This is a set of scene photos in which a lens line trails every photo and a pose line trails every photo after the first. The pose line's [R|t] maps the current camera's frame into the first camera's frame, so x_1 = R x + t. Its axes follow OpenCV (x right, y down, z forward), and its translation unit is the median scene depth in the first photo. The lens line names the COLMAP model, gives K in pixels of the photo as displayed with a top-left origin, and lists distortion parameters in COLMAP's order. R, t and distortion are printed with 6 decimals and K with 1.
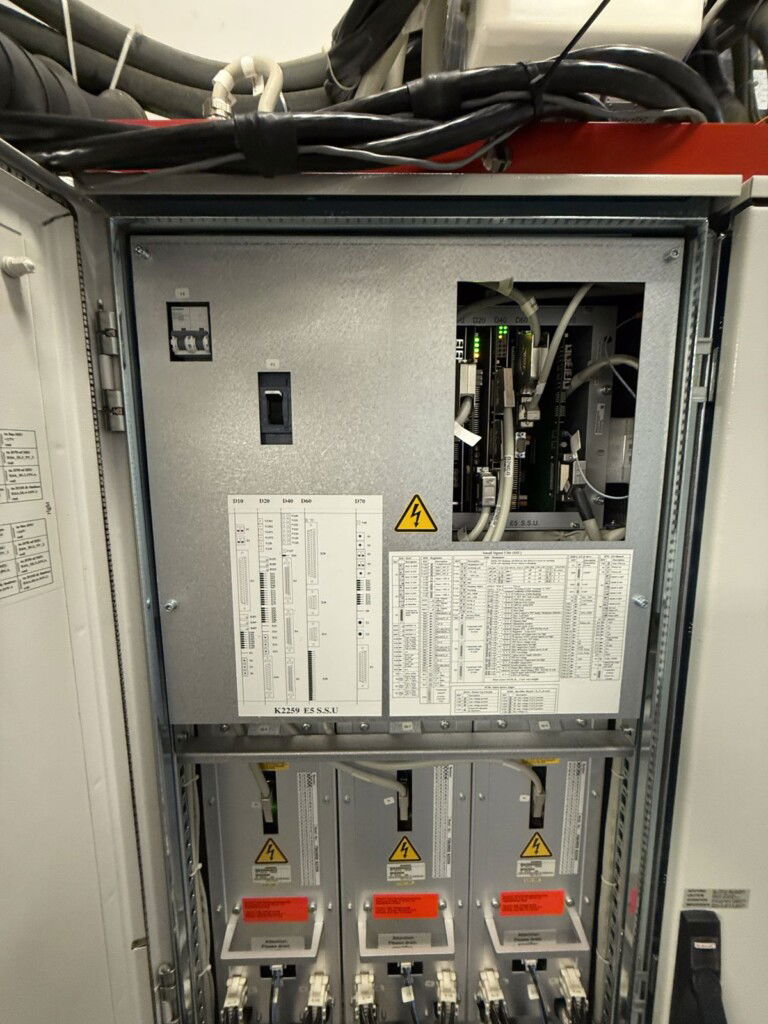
lens RADIAL K [[411.3, 0, 384.0], [0, 411.3, 512.0], [0, 0, 1]] dist [0.000063, -0.000198]
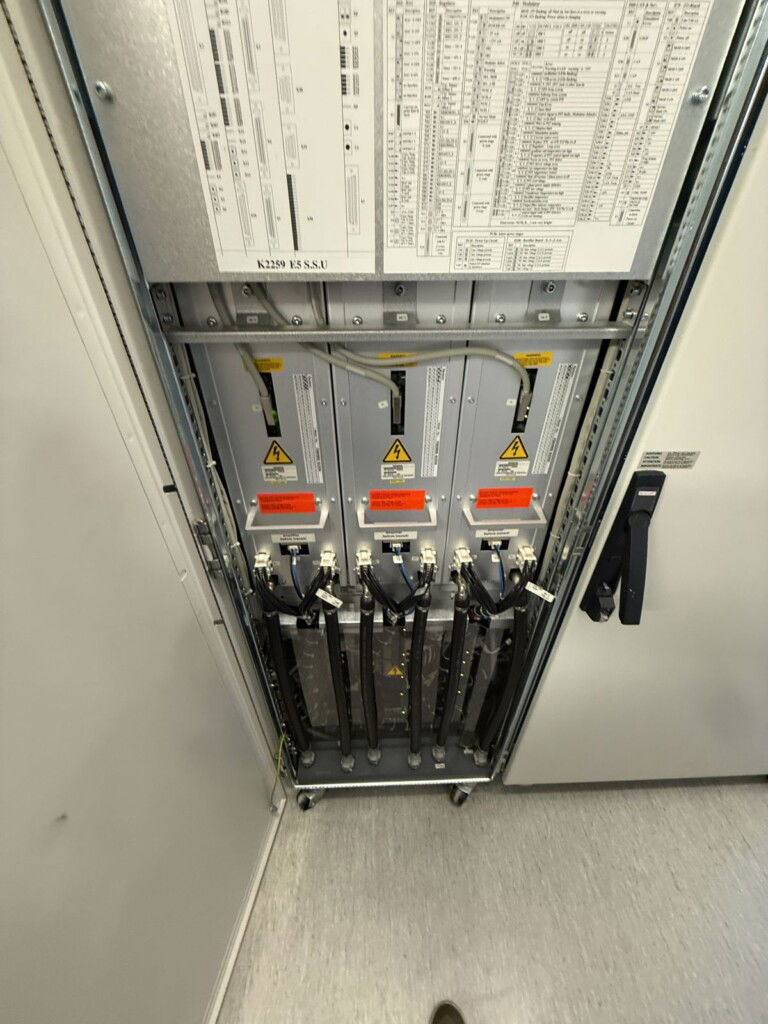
lens RADIAL K [[411.3, 0, 384.0], [0, 411.3, 512.0], [0, 0, 1]] dist [0.000063, -0.000198]
pose [[0.999887, -0.006787, 0.013439, -0.001577], [-0.000362, 0.881550, 0.472091, 0.529920], [-0.015051, -0.472042, 0.881448, -0.068208]]
